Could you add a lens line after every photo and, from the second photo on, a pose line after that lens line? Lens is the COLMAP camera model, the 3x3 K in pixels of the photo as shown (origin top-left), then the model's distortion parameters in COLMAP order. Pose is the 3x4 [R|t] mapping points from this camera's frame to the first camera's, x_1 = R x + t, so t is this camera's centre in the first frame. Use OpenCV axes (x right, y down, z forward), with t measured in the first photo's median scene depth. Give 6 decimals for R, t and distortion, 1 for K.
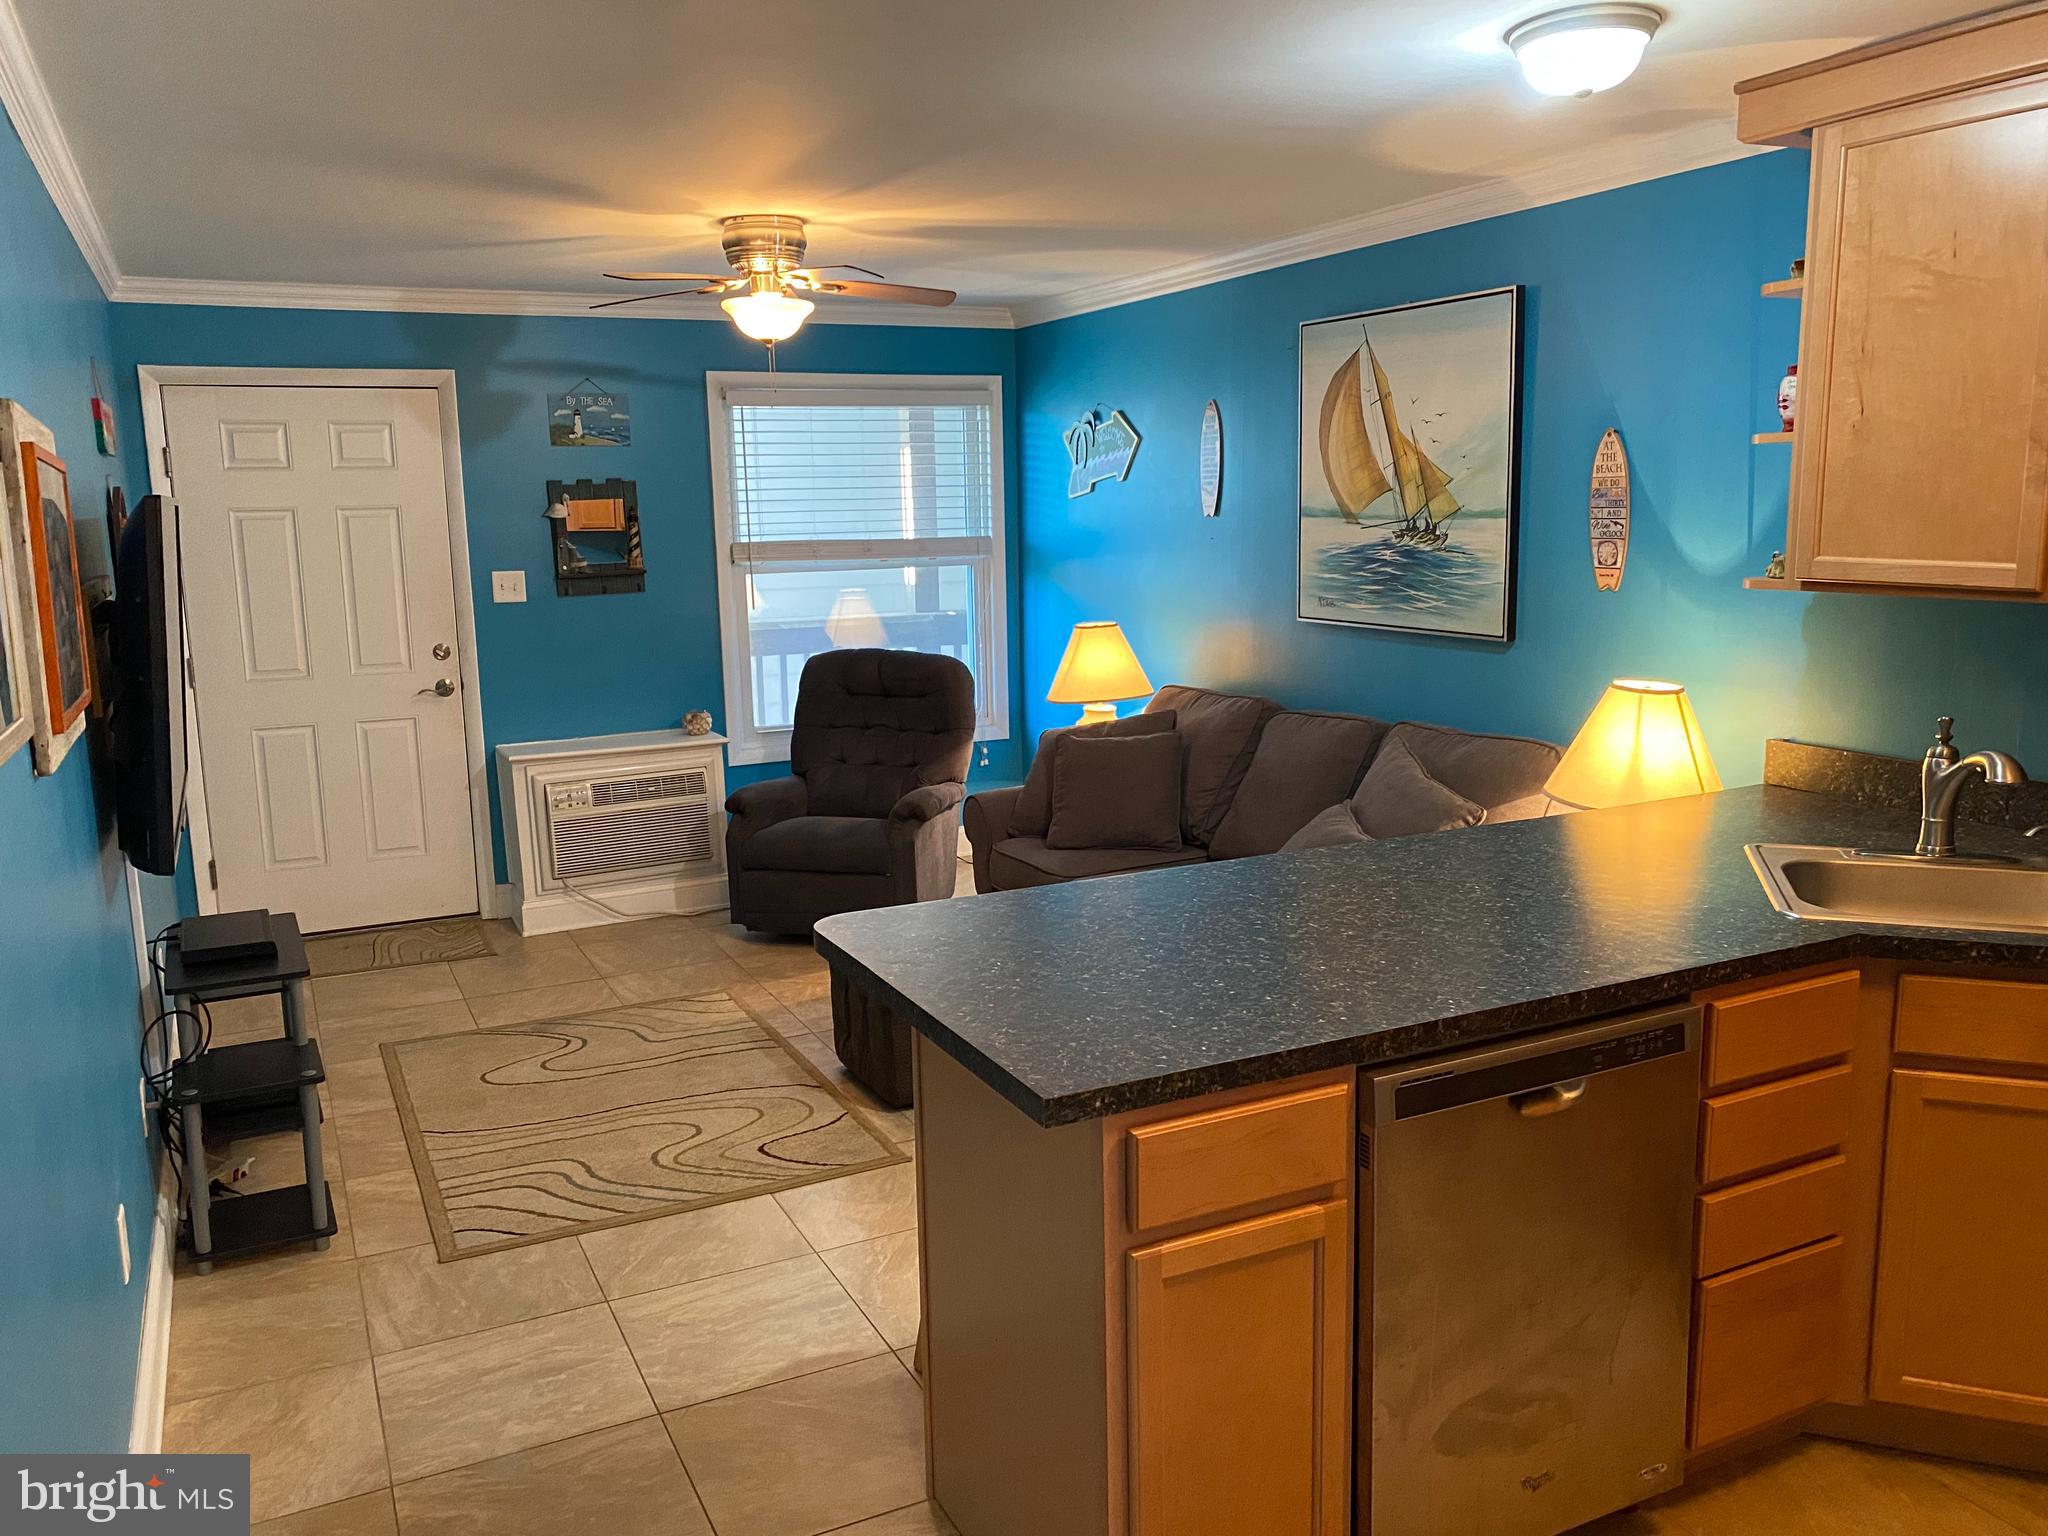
lens RADIAL K [[1563.6, 0, 991.4], [0, 1563.6, 770.3], [0, 0, 1]] dist [0.053870, -0.061005]
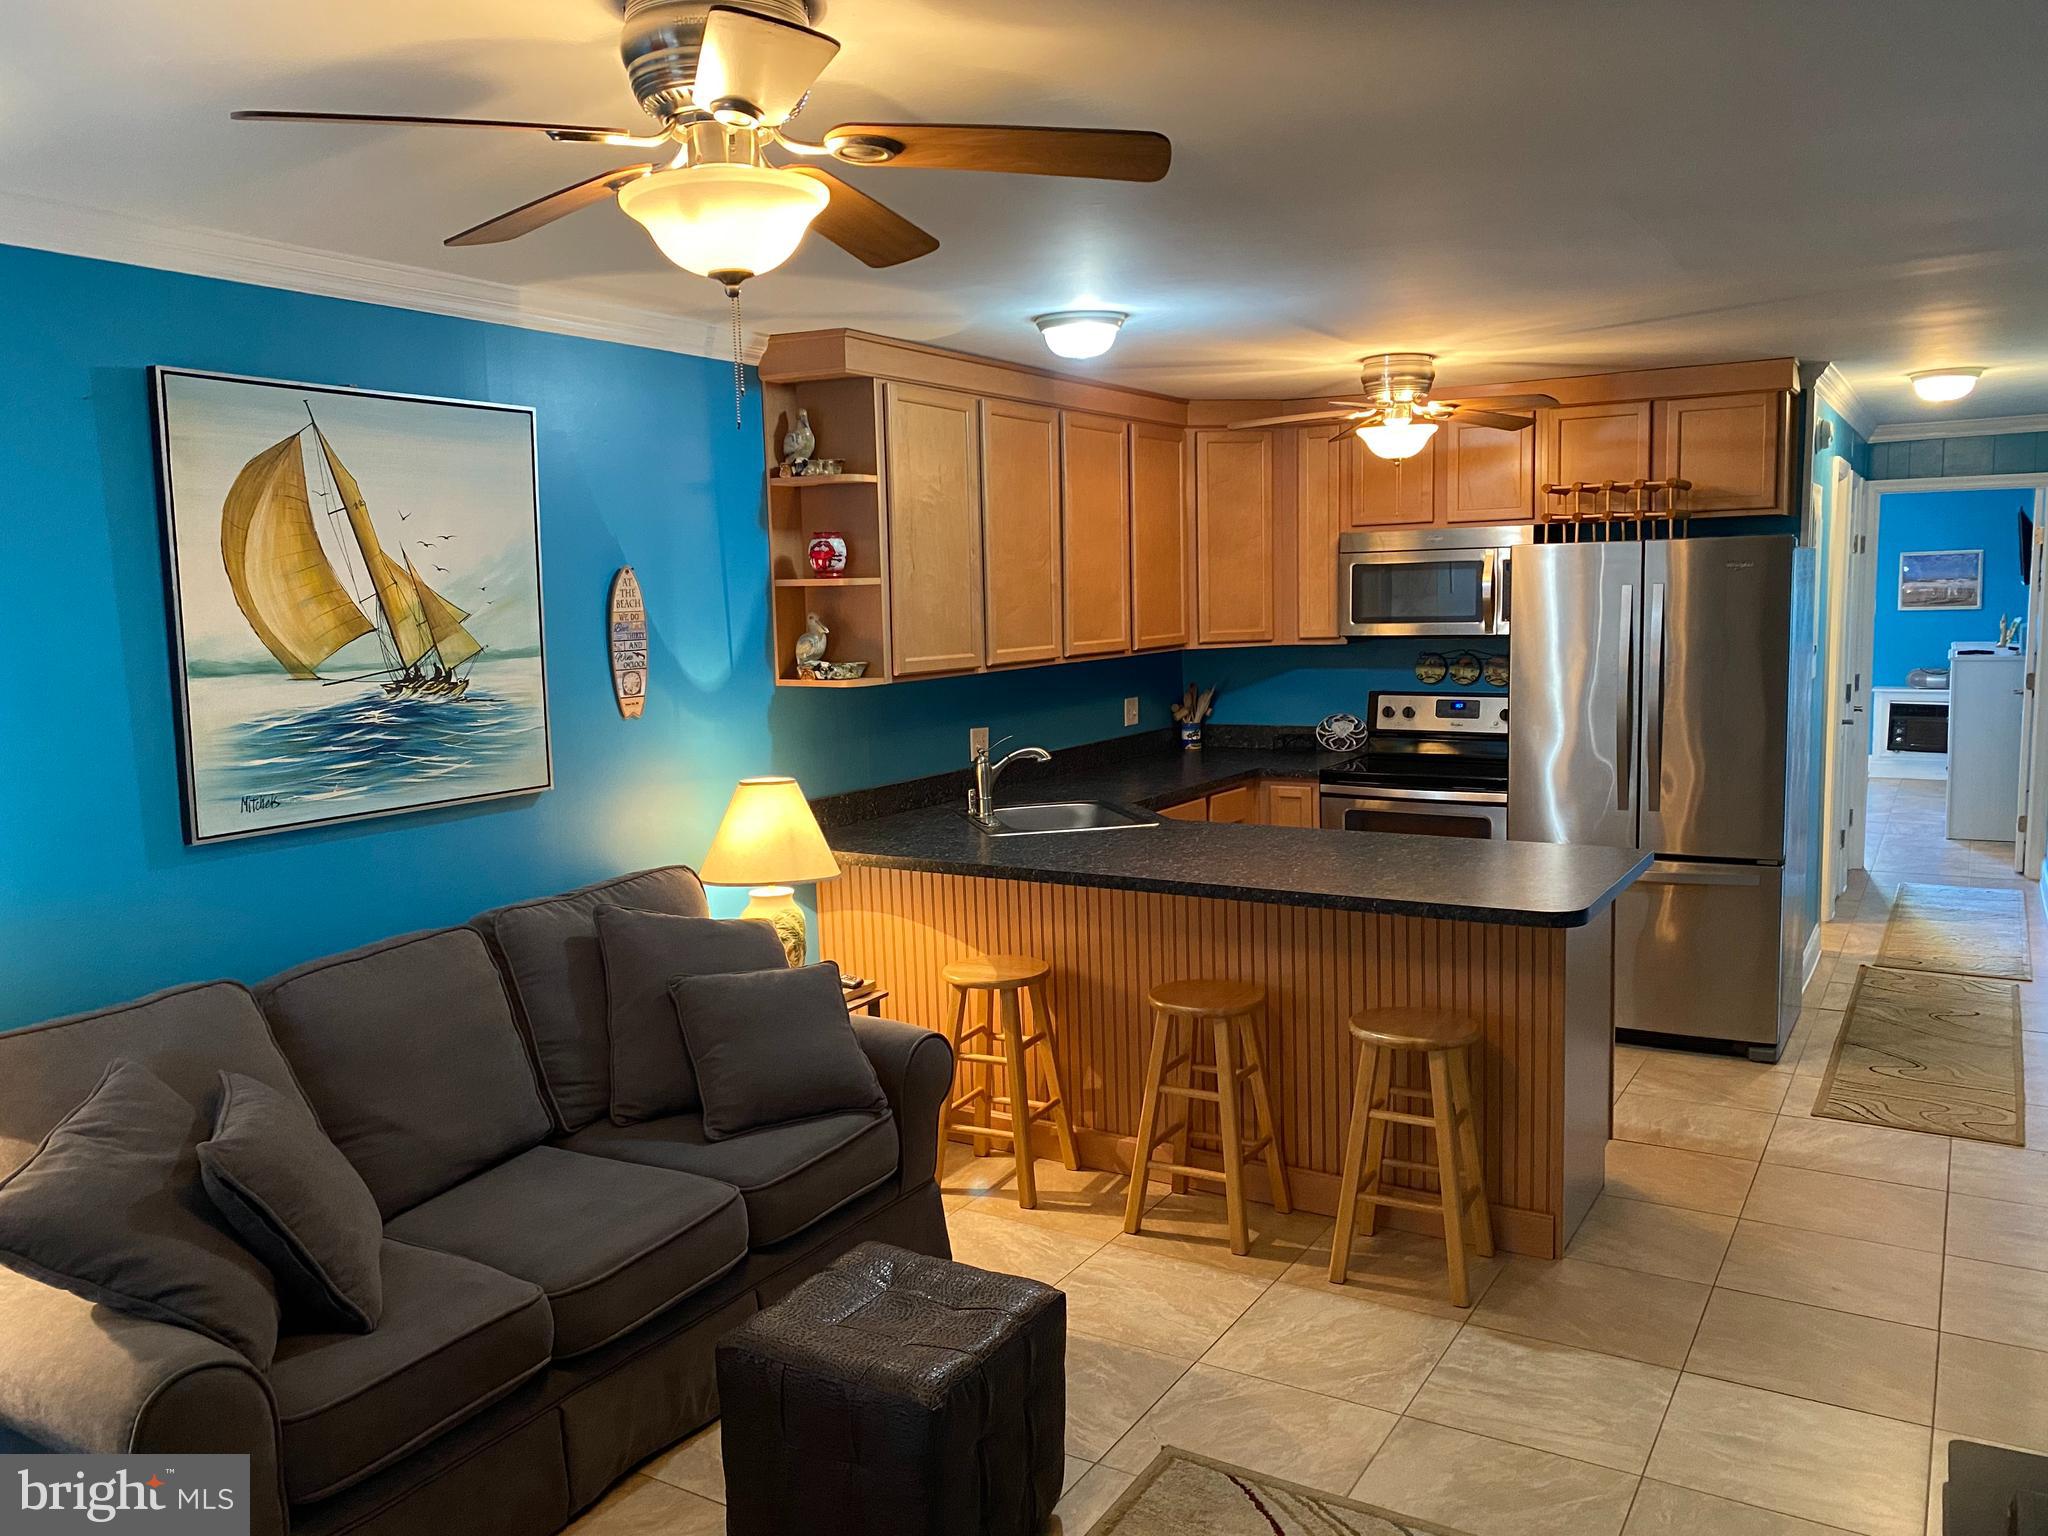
lens RADIAL K [[1563.6, 0, 1004.5], [0, 1563.6, 779.3], [0, 0, 1]] dist [0.053870, -0.061005]
pose [[-0.540840, -0.067258, 0.838432, -0.560090], [0.182908, 0.963540, 0.195282, -0.208628], [-0.820997, 0.258972, -0.508819, 1.193432]]
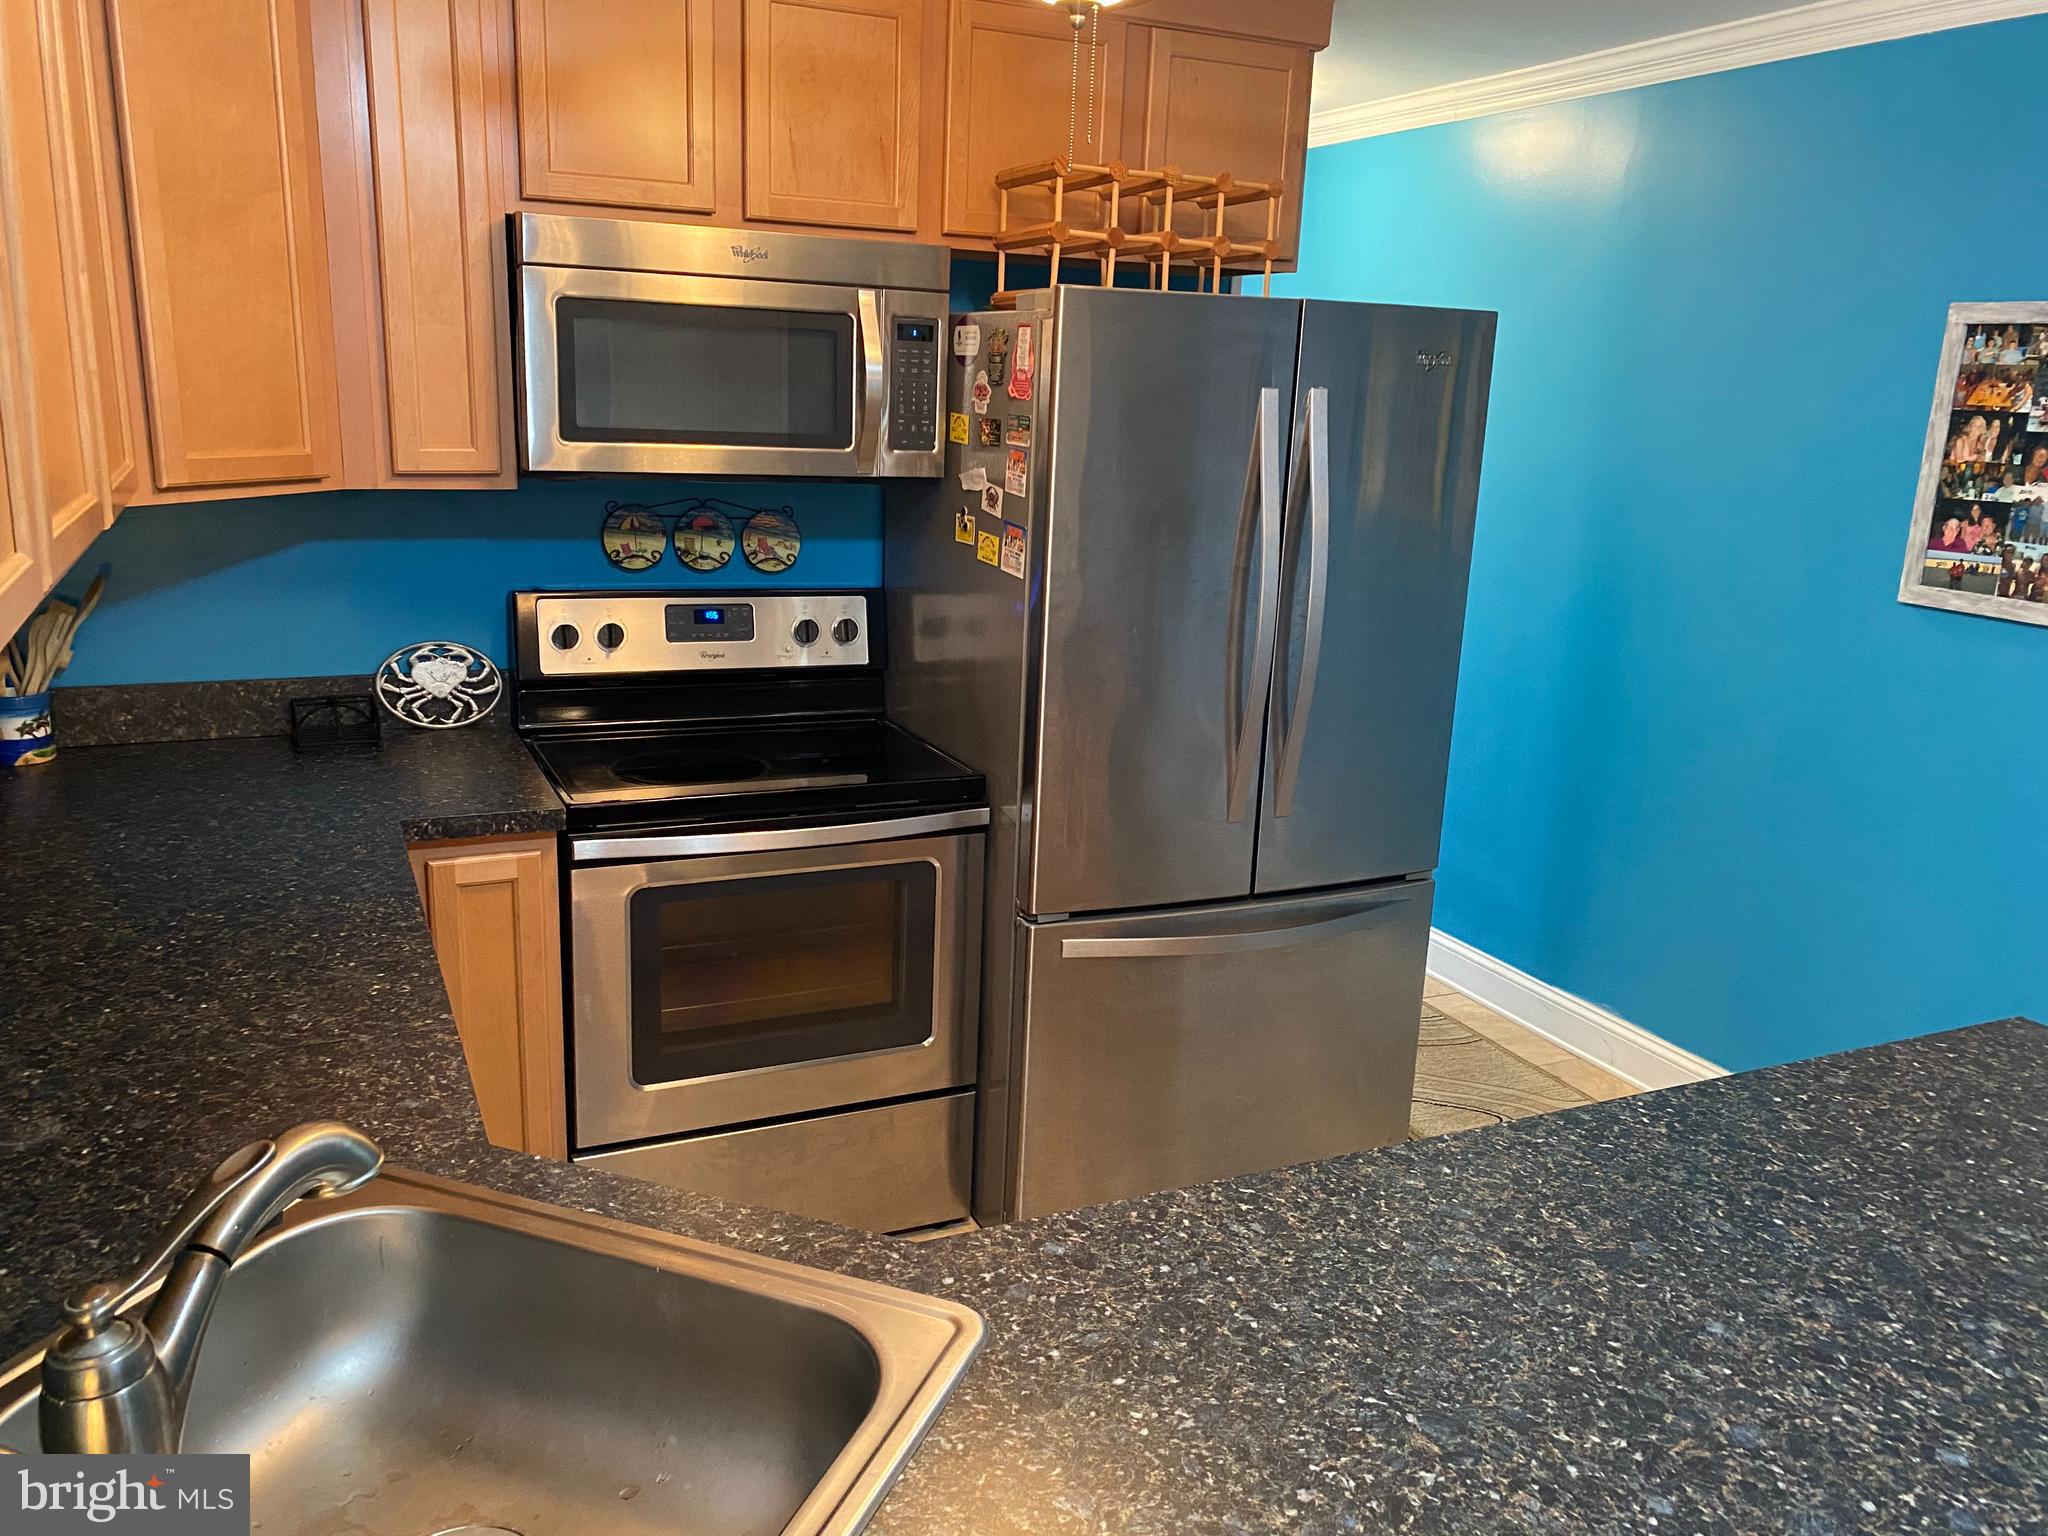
lens RADIAL K [[1563.6, 0, 1001.8], [0, 1563.6, 770.8], [0, 0, 1]] dist [0.053870, -0.061005]
pose [[-0.999751, -0.018800, 0.012057, 0.281022], [-0.012155, 0.910904, 0.412439, -0.144505], [-0.018736, 0.412190, -0.910905, 0.770489]]
